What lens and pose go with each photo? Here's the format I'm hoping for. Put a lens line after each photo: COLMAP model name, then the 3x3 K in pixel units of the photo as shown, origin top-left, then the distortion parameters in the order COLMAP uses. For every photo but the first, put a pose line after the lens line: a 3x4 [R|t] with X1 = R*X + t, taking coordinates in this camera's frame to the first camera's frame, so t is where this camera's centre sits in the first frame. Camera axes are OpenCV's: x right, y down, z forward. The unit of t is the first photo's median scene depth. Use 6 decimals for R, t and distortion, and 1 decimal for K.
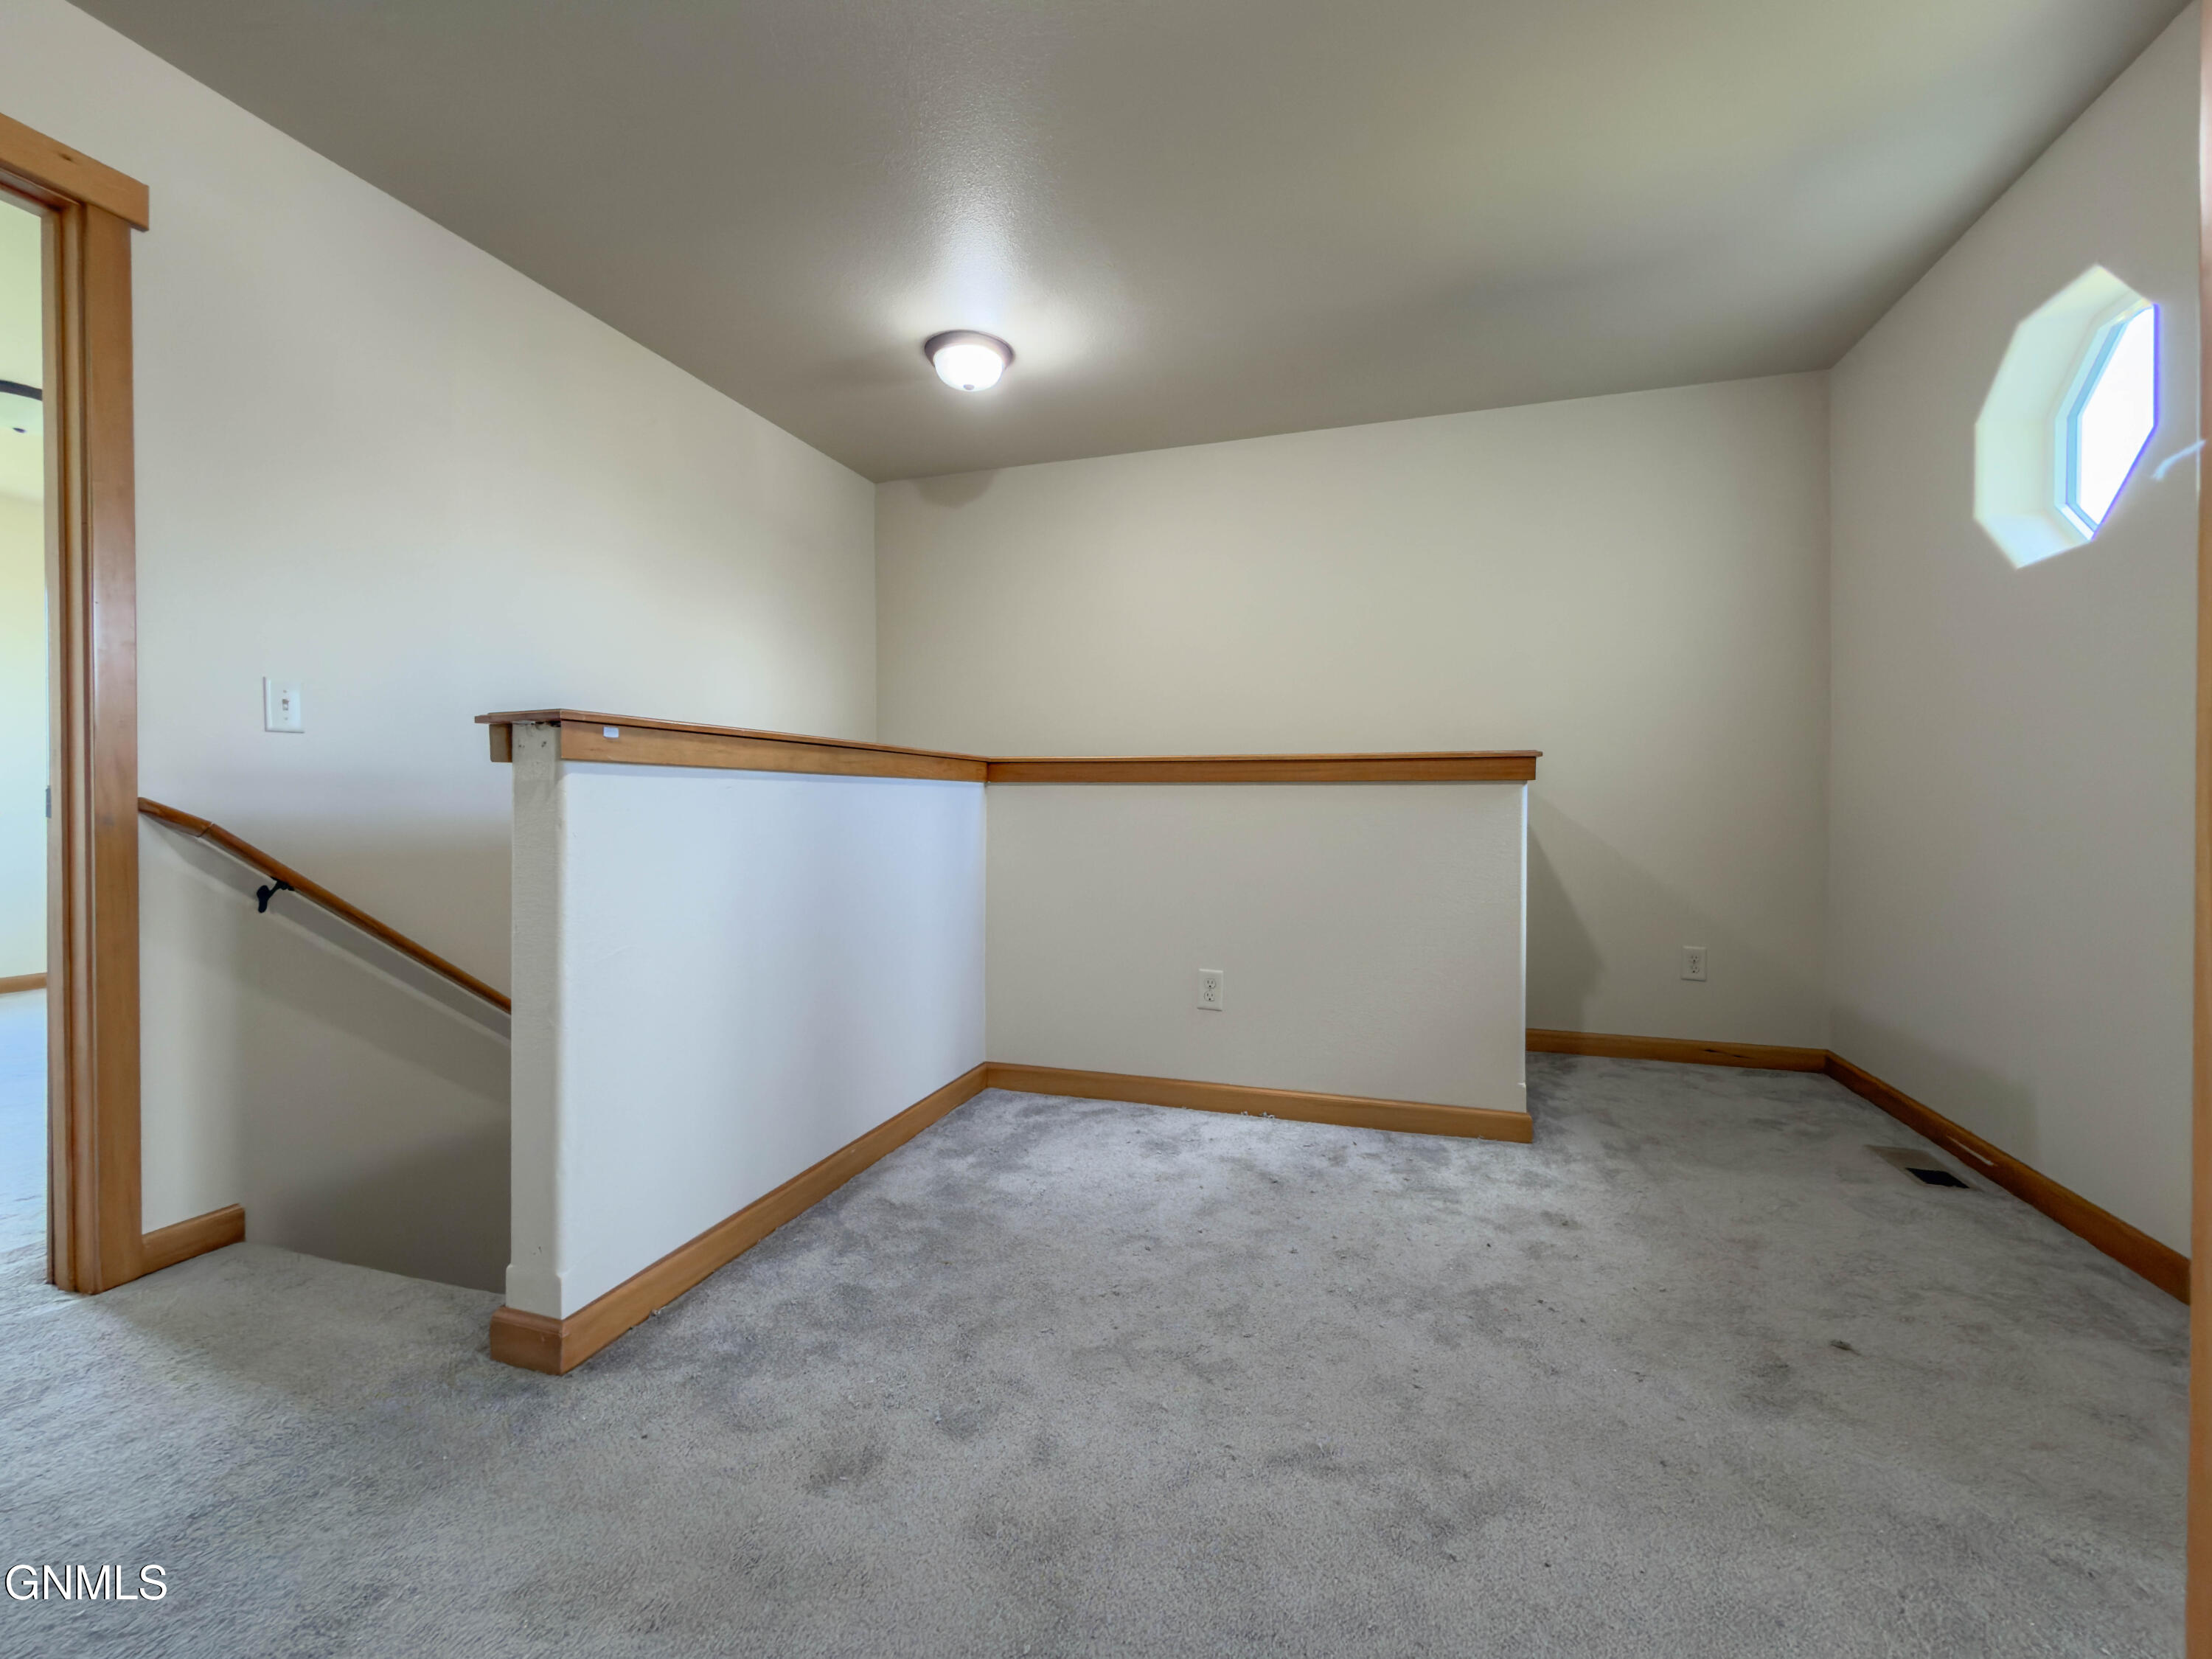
lens RADIAL K [[924.8, 0, 1103.0], [0, 924.8, 818.0], [0, 0, 1]] dist [0.000981, -0.000010]
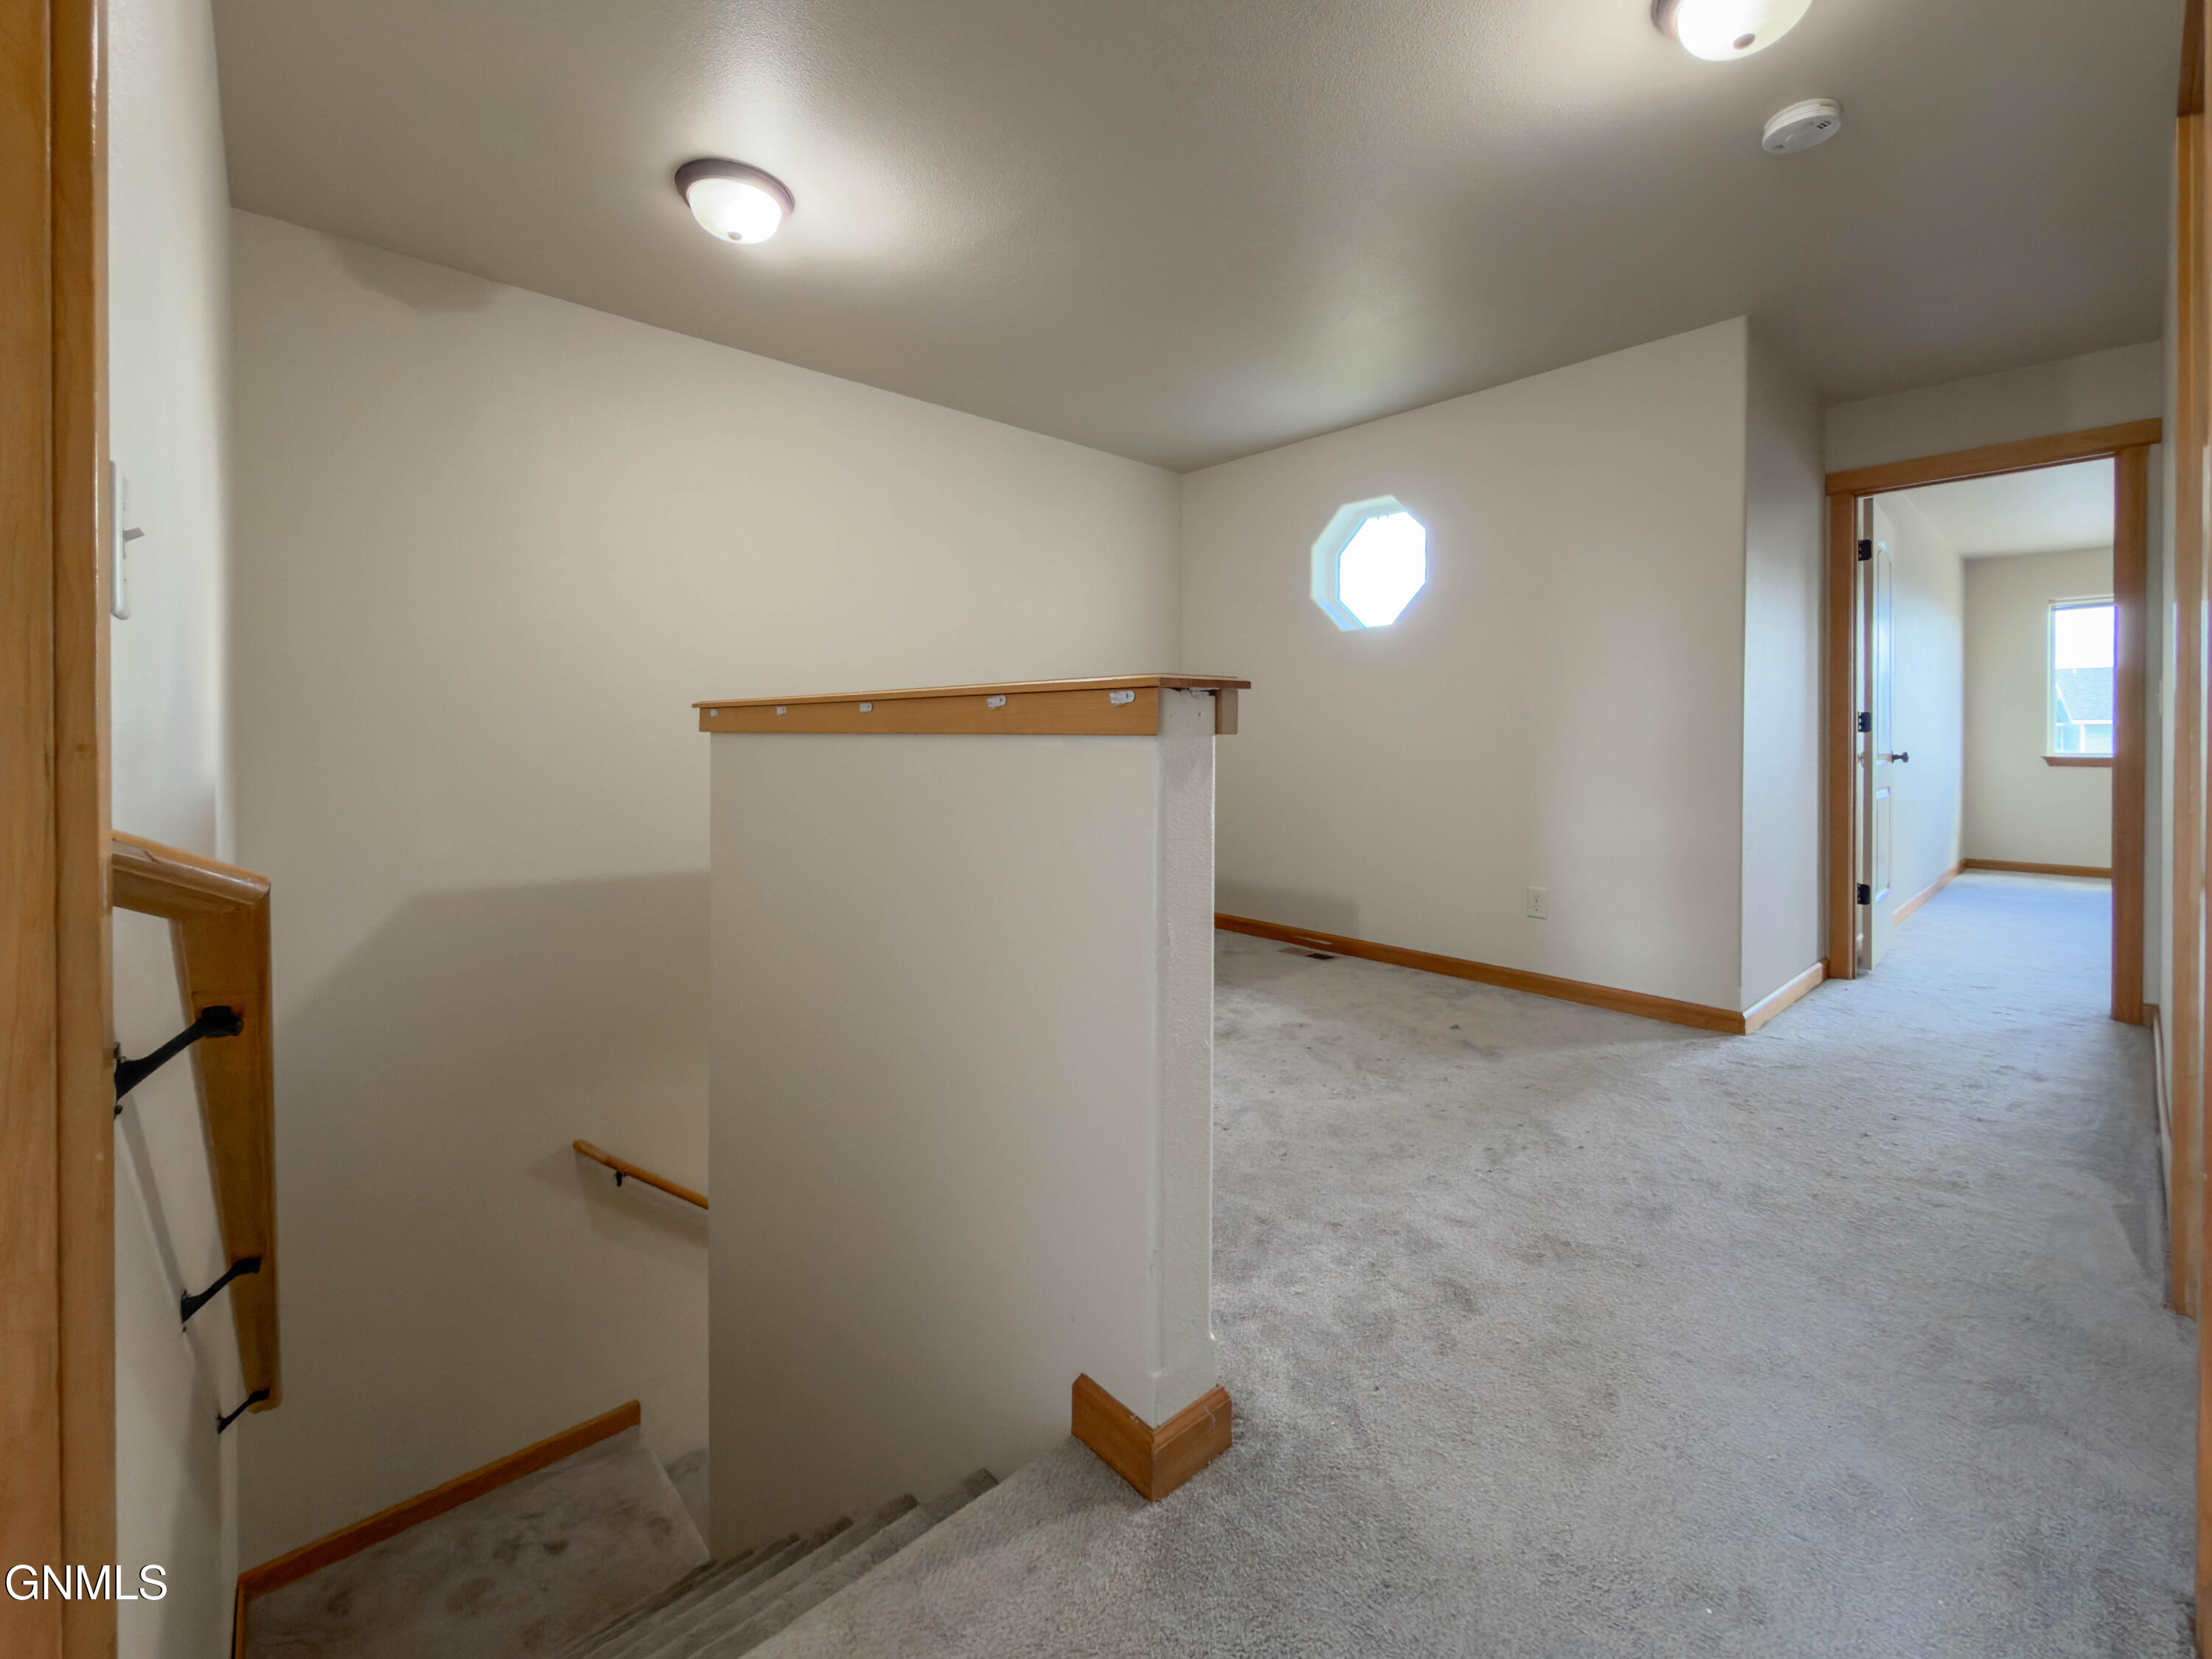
lens RADIAL K [[935.1, 0, 1113.6], [0, 935.1, 744.4], [0, 0, 1]] dist [0.001000, 0.000131]
pose [[0.493998, -0.004166, 0.869453, -1.331677], [0.005905, 0.999982, 0.001436, -0.056587], [-0.869443, 0.004425, 0.494013, 0.623975]]
